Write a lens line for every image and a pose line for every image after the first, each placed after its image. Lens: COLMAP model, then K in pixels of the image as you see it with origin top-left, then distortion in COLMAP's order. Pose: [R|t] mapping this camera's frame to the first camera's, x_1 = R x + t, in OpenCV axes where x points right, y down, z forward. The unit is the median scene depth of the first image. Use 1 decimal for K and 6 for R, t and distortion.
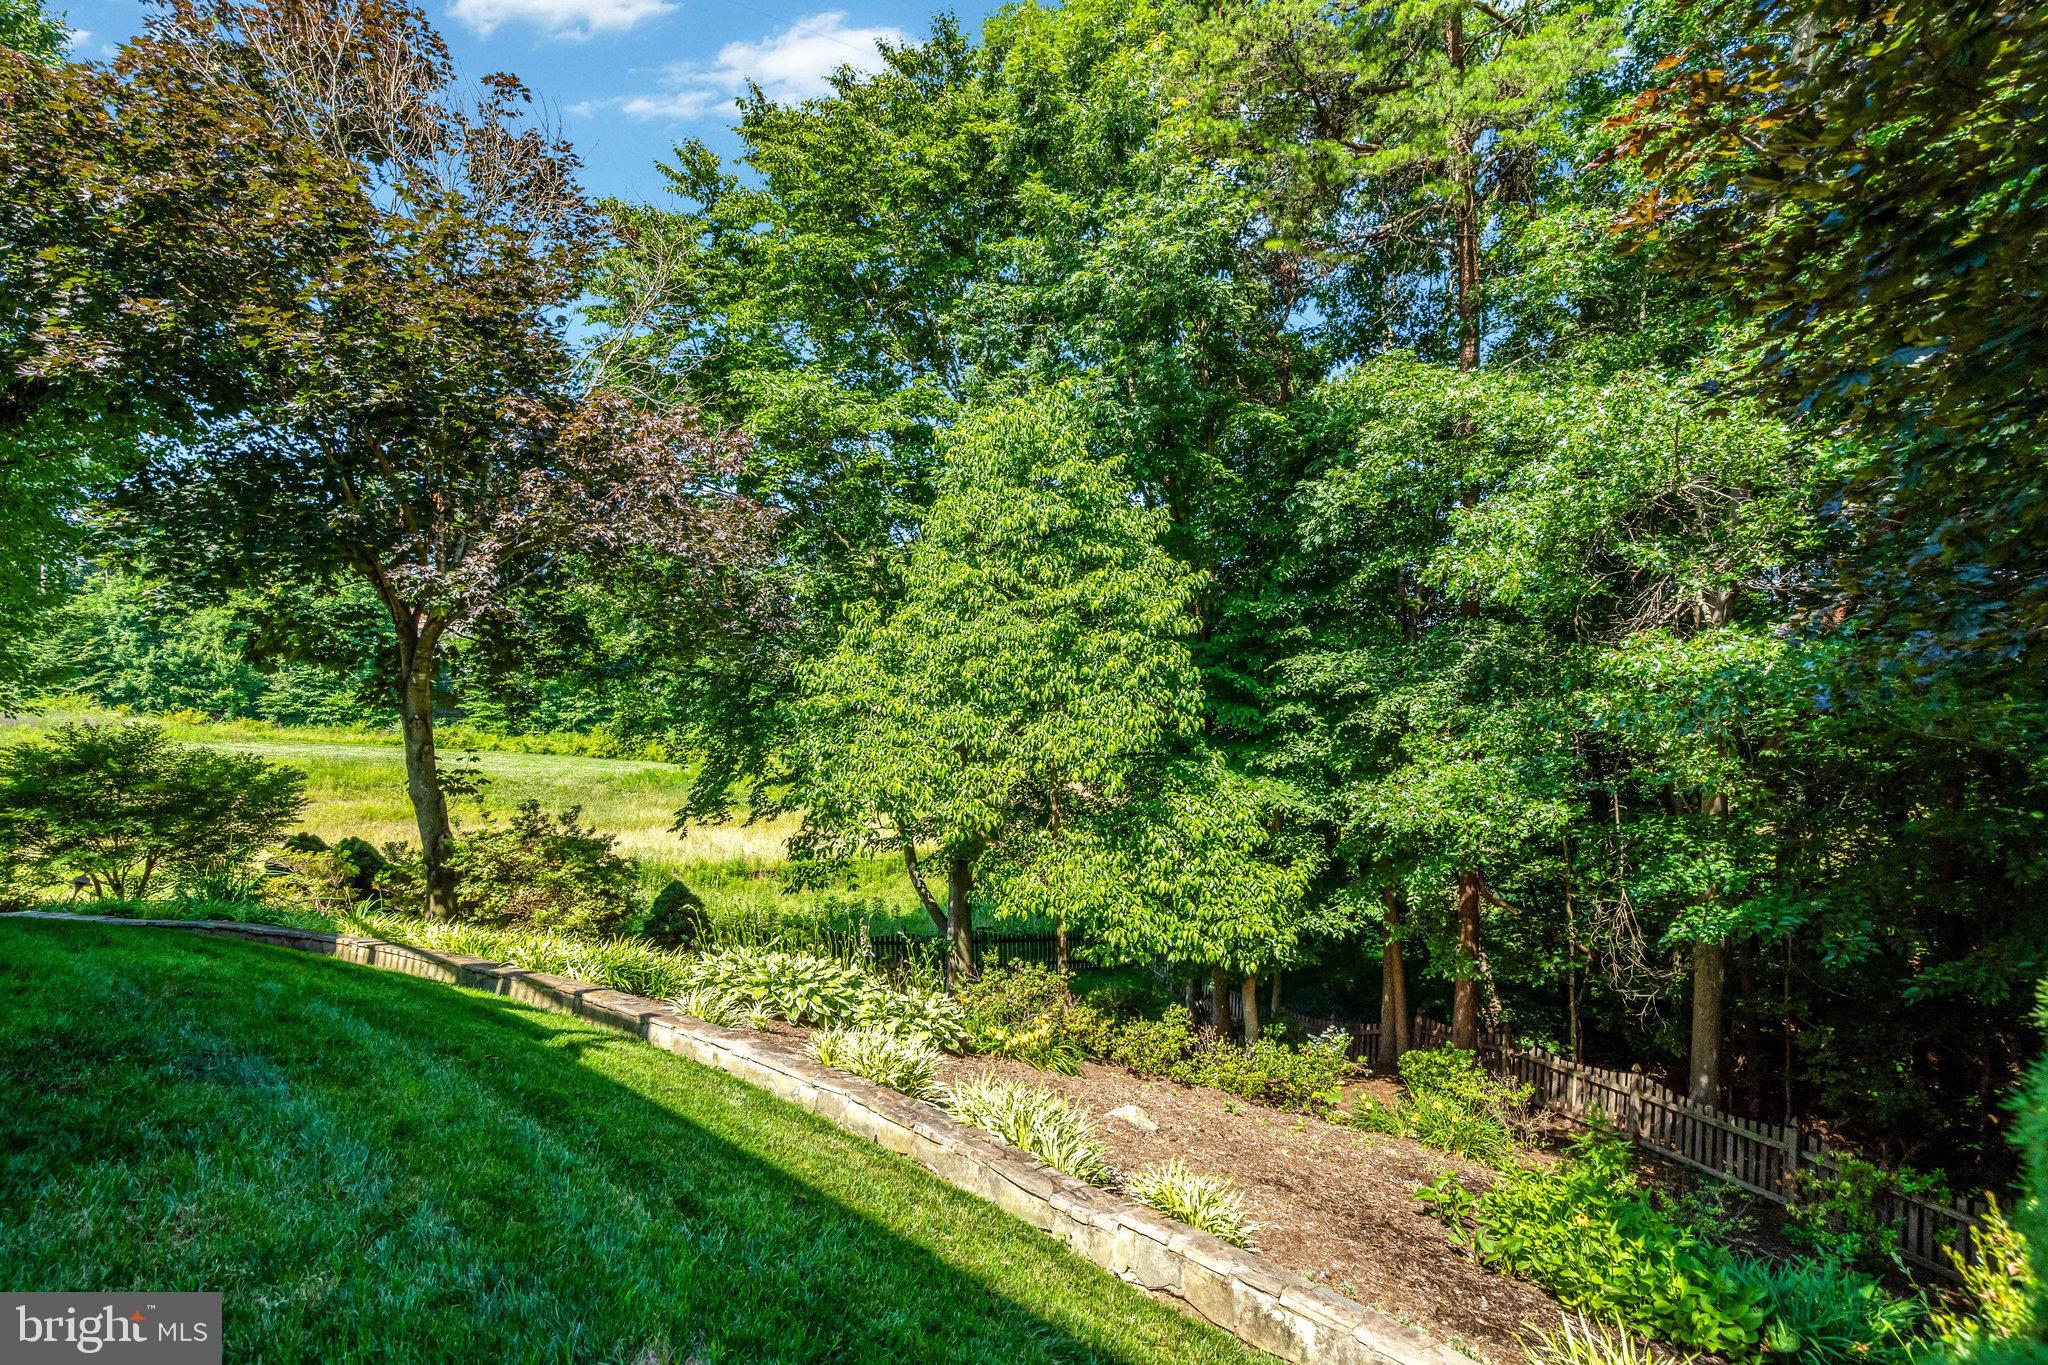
lens RADIAL K [[962.1, 0, 1003.8], [0, 962.1, 684.0], [0, 0, 1]] dist [0.017288, -0.000098]
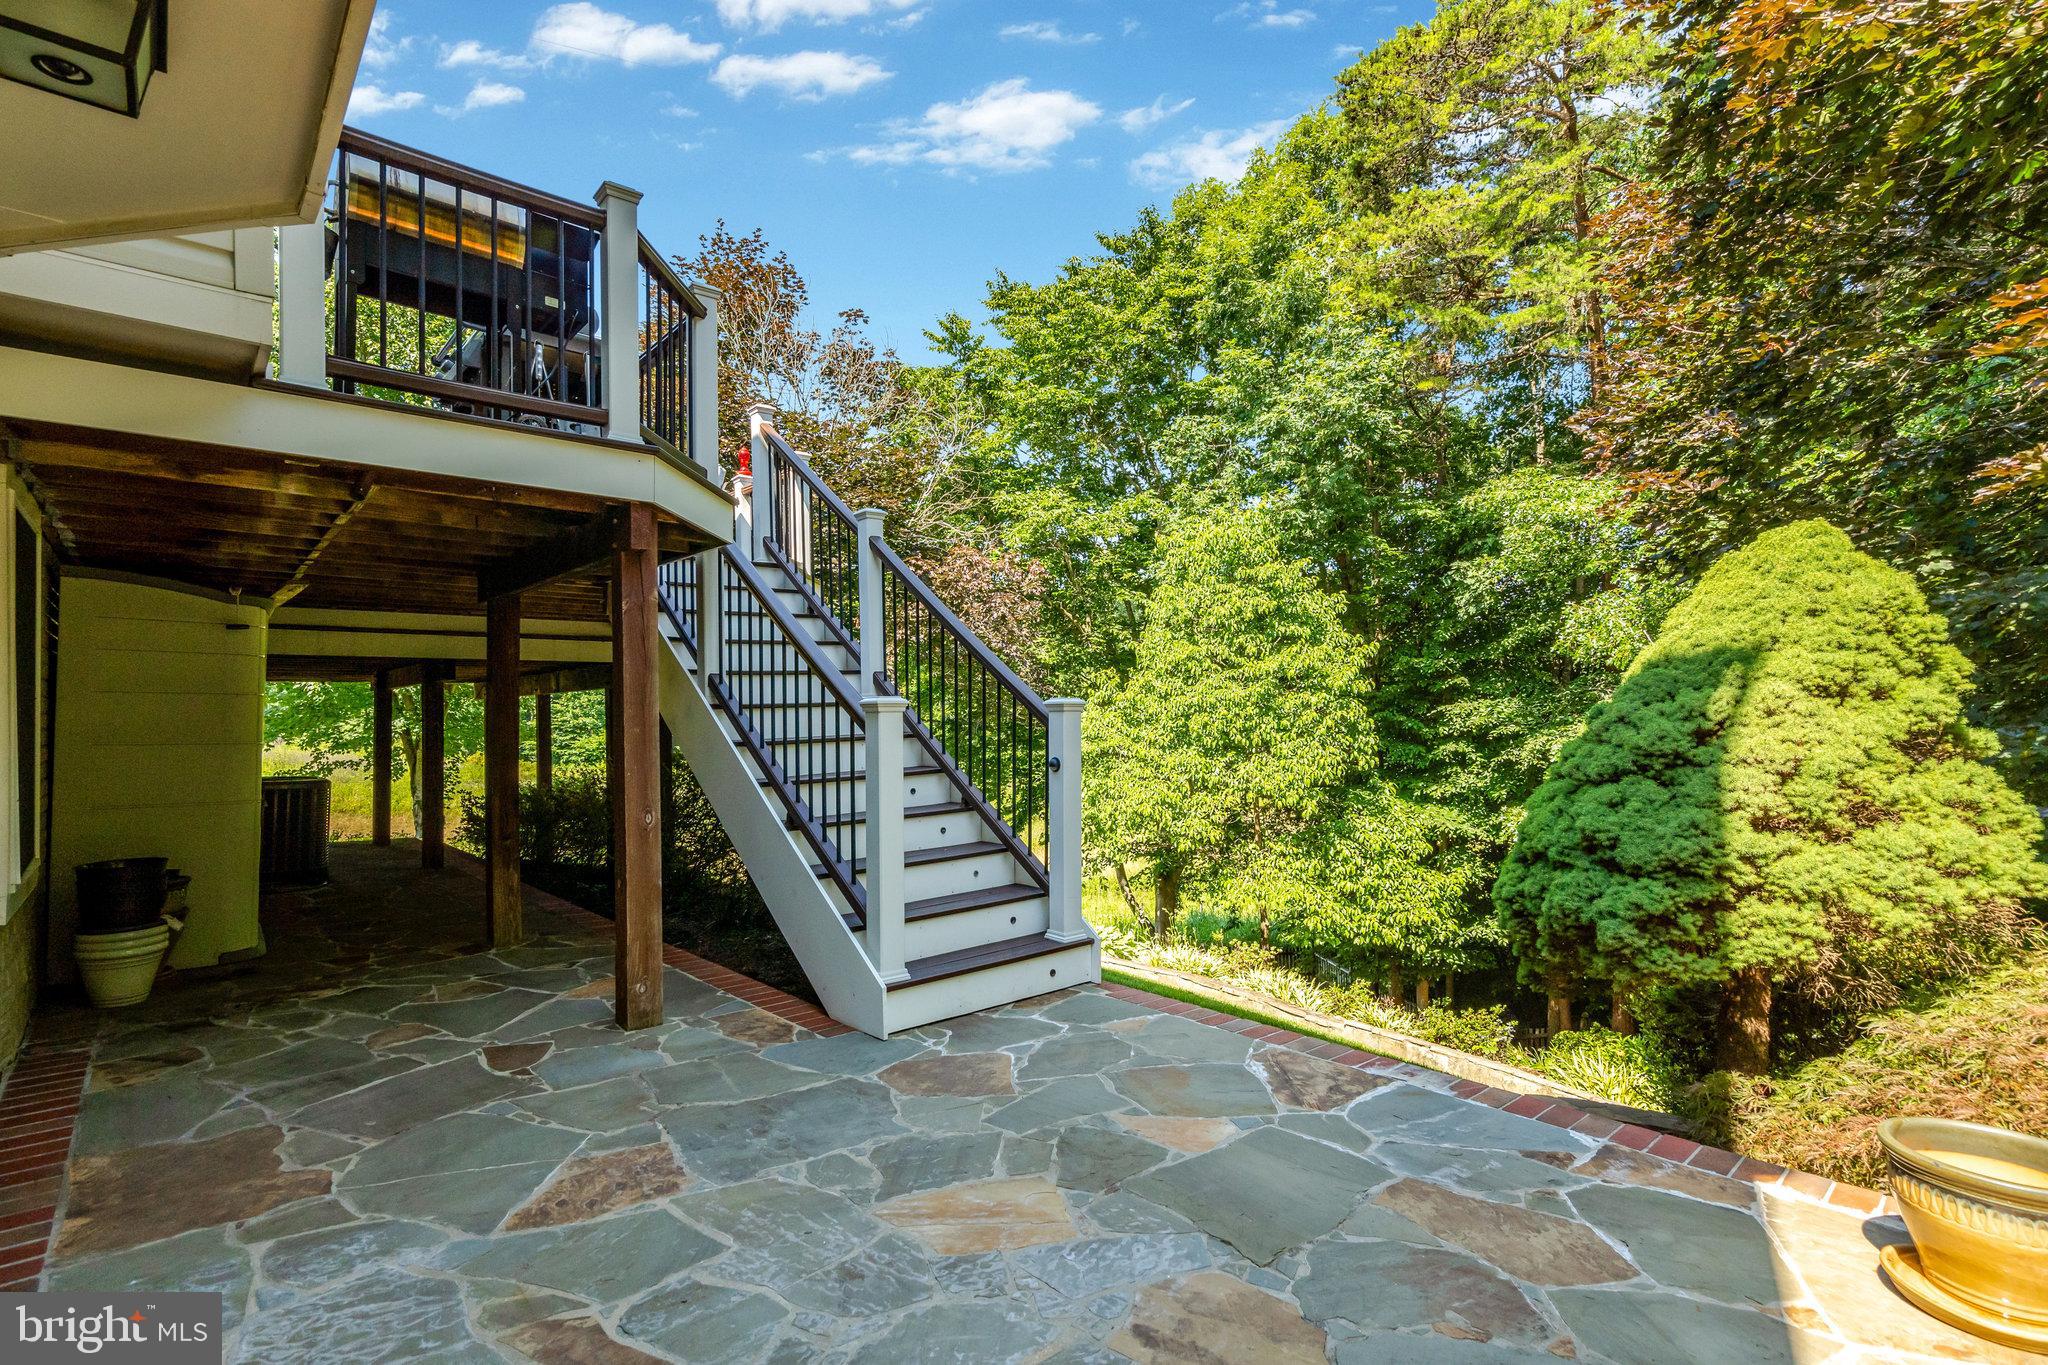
lens RADIAL K [[943.3, 0, 1021.1], [0, 943.3, 695.1], [0, 0, 1]] dist [-0.001007, 0.000042]
pose [[0.988511, -0.019701, -0.149857, -0.072816], [0.015781, 0.999503, -0.027298, -0.020177], [0.150320, 0.024619, 0.988331, -0.317712]]
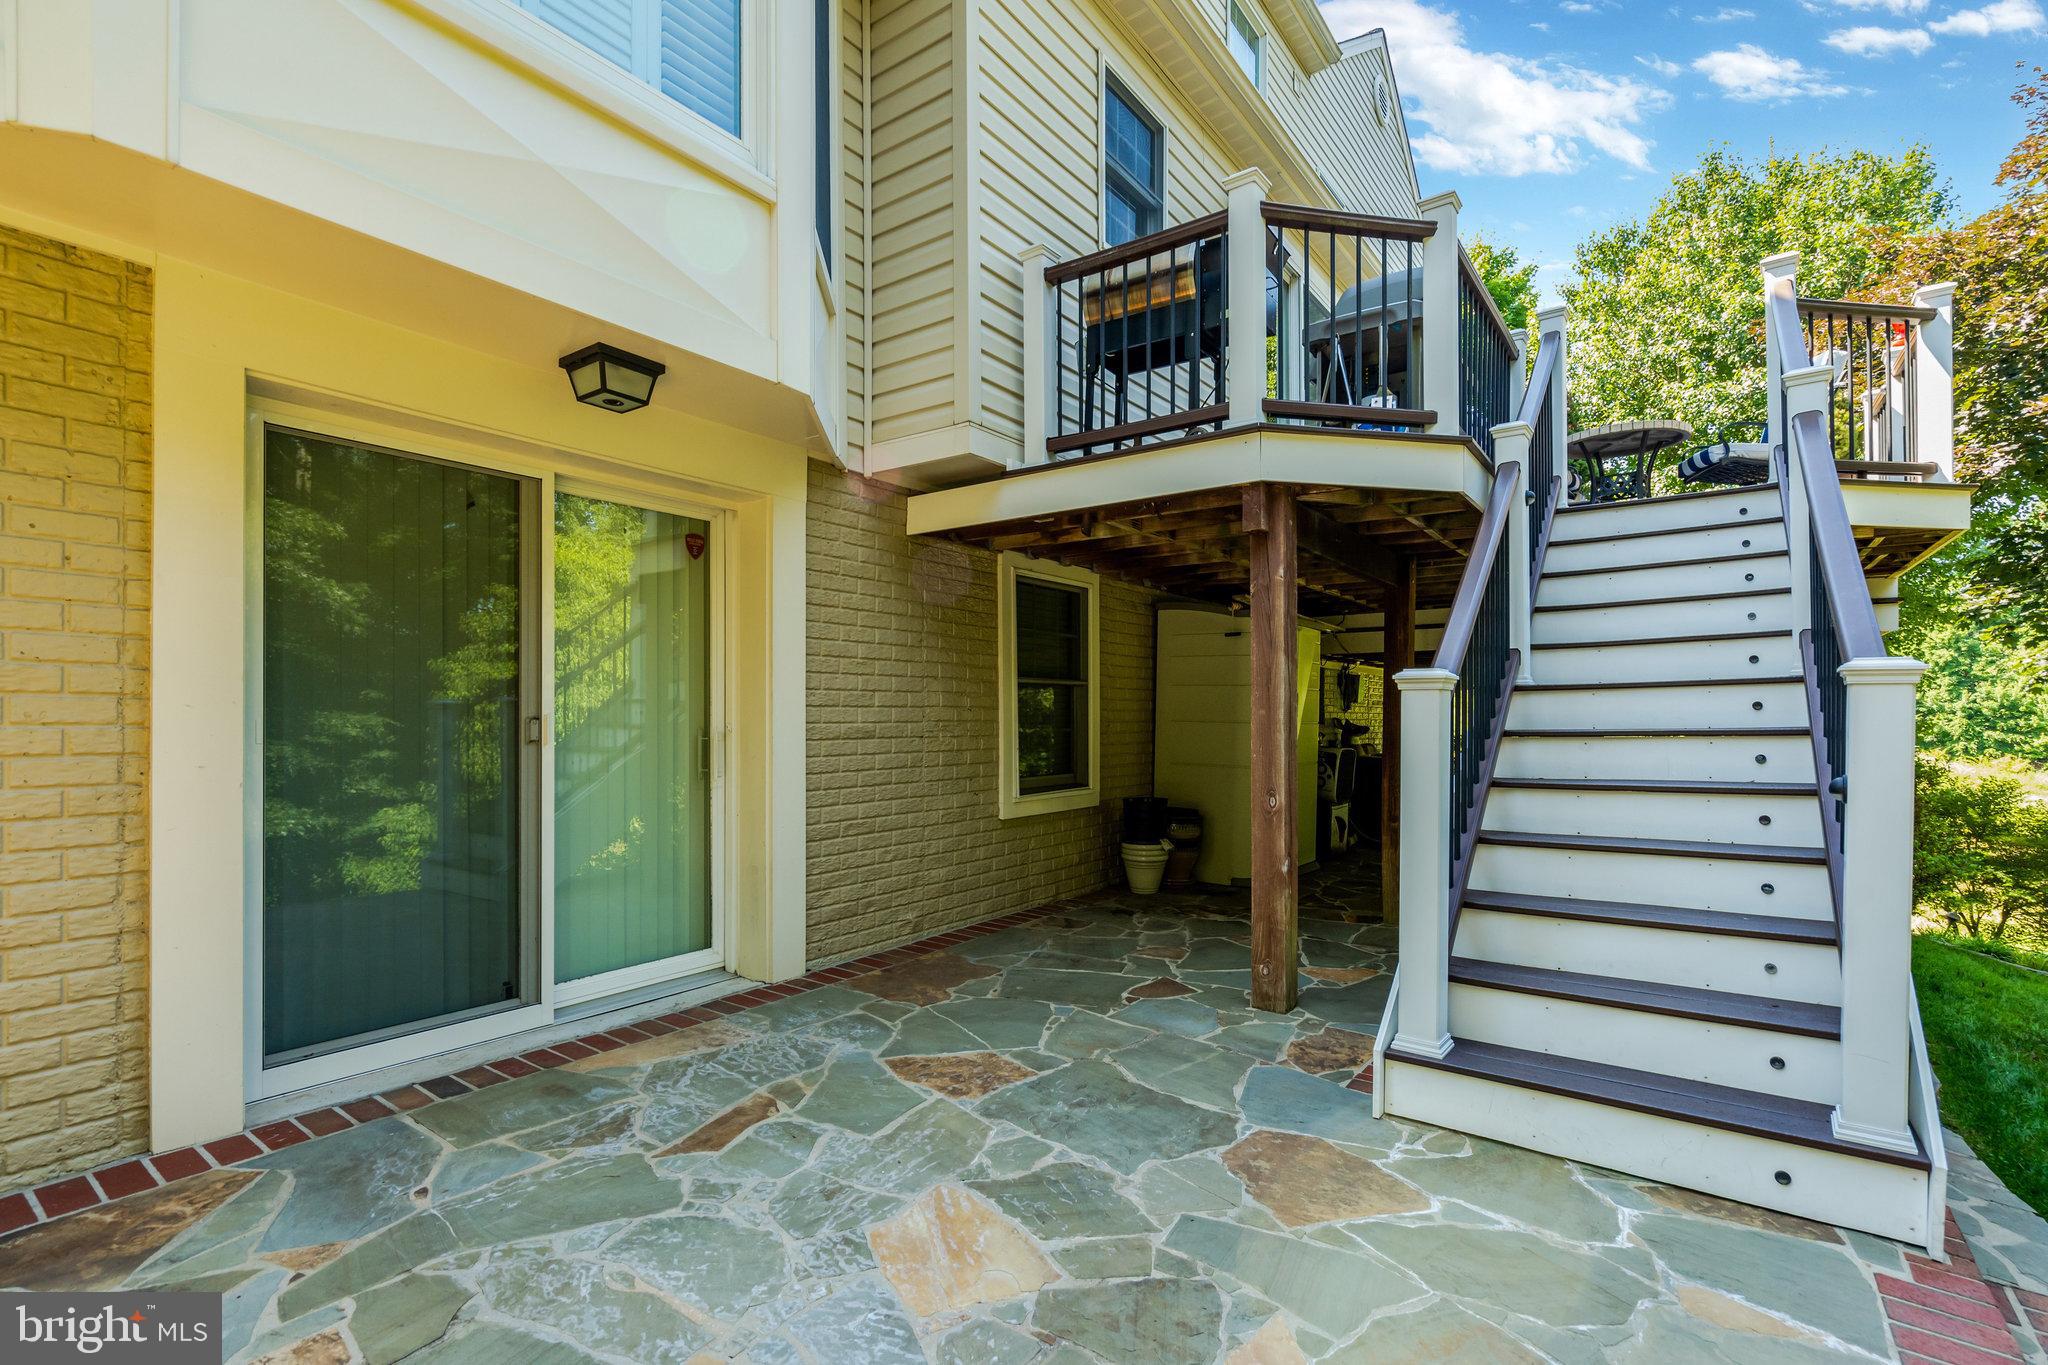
lens RADIAL K [[943.5, 0, 1023.3], [0, 943.5, 716.5], [0, 0, 1]] dist [-0.002663, 0.000084]
pose [[0.069326, -0.006557, -0.997573, 0.055772], [-0.005132, 0.999963, -0.006929, -0.014973], [0.997581, 0.005599, 0.069289, -0.133119]]
